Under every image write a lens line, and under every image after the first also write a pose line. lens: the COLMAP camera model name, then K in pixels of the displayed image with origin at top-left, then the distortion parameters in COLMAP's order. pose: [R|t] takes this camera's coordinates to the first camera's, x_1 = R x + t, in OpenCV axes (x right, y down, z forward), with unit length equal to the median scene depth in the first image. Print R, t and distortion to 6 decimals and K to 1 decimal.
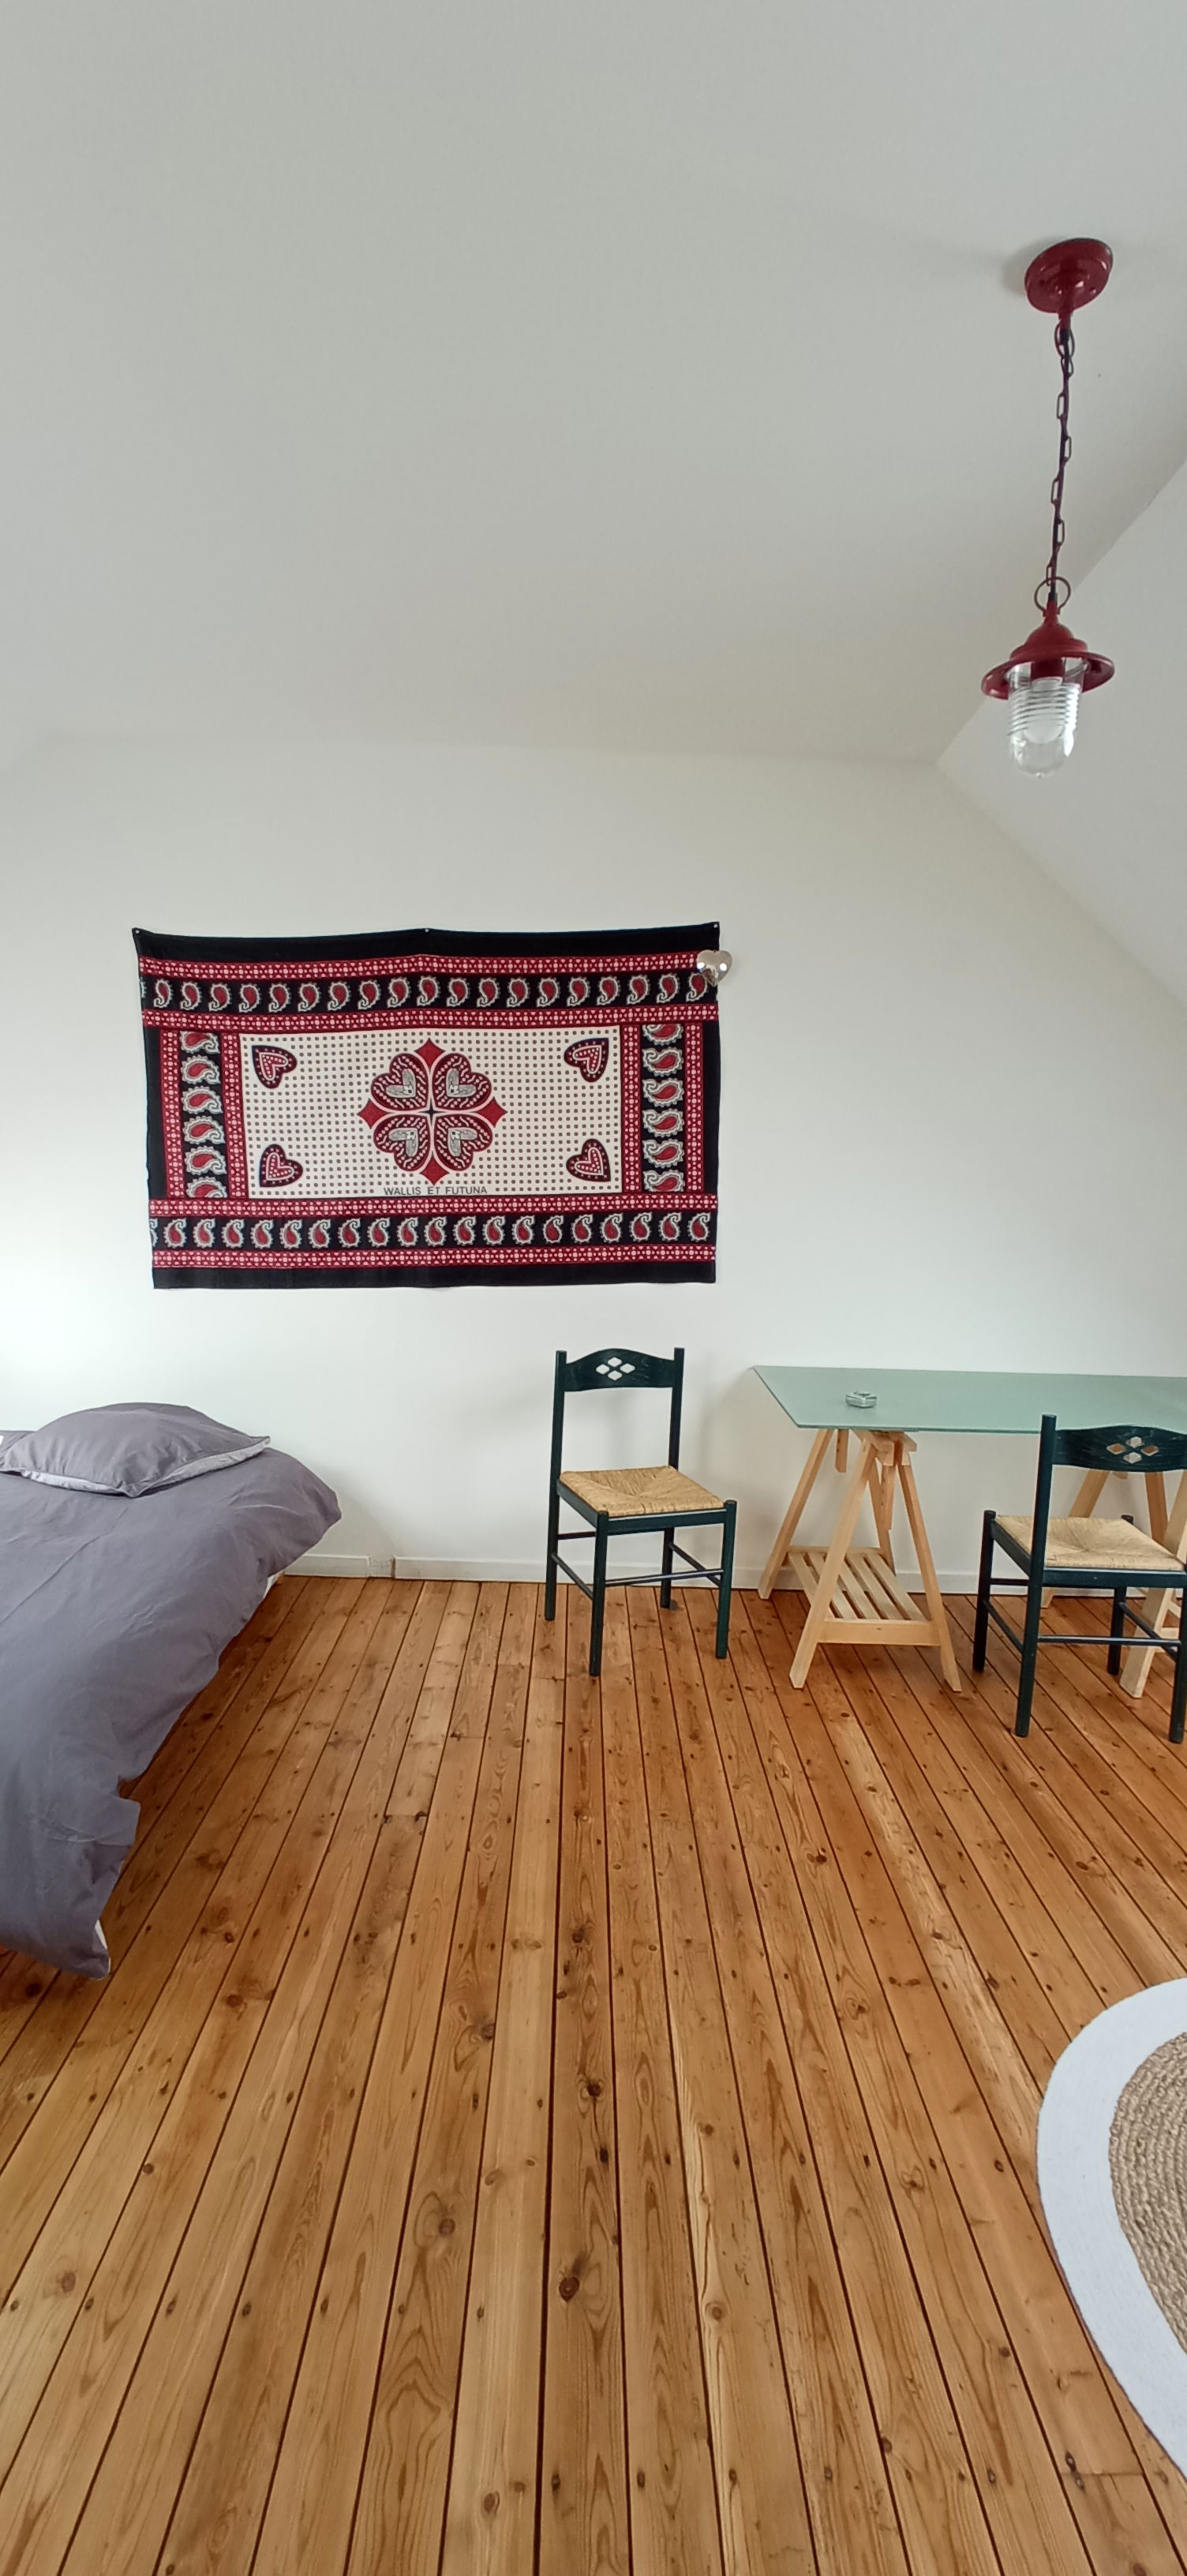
lens RADIAL K [[1172.4, 0, 585.0], [0, 1172.4, 1303.3], [0, 0, 1]] dist [-0.031189, 0.008545]
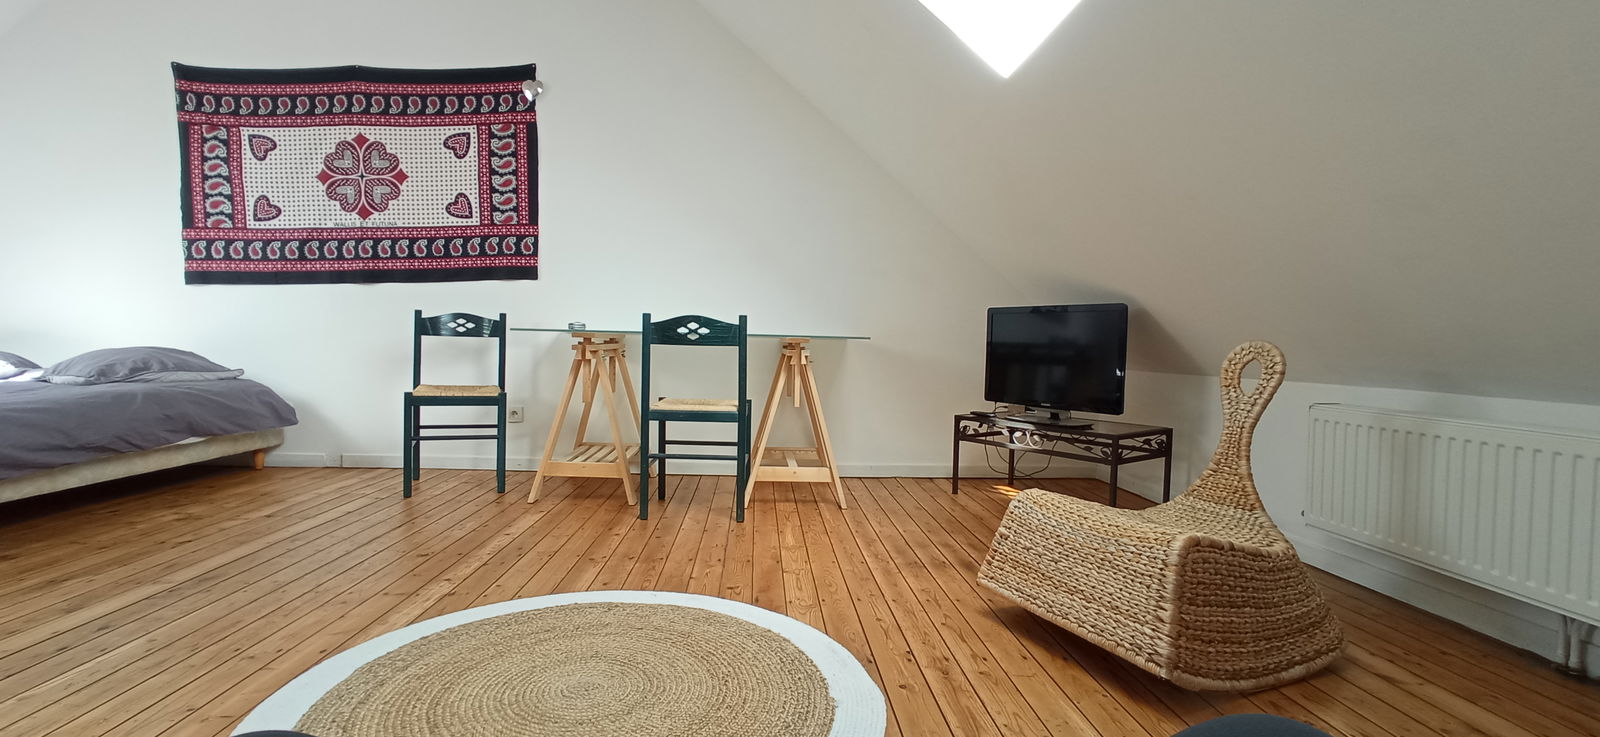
lens RADIAL K [[728.2, 0, 796.6], [0, 728.2, 369.3], [0, 0, 1]] dist [-0.031189, 0.008545]
pose [[0.998501, -0.008362, 0.054084, 0.428111], [0.013055, 0.996121, -0.087017, 0.206055], [-0.053147, 0.087592, 0.994738, -0.018168]]
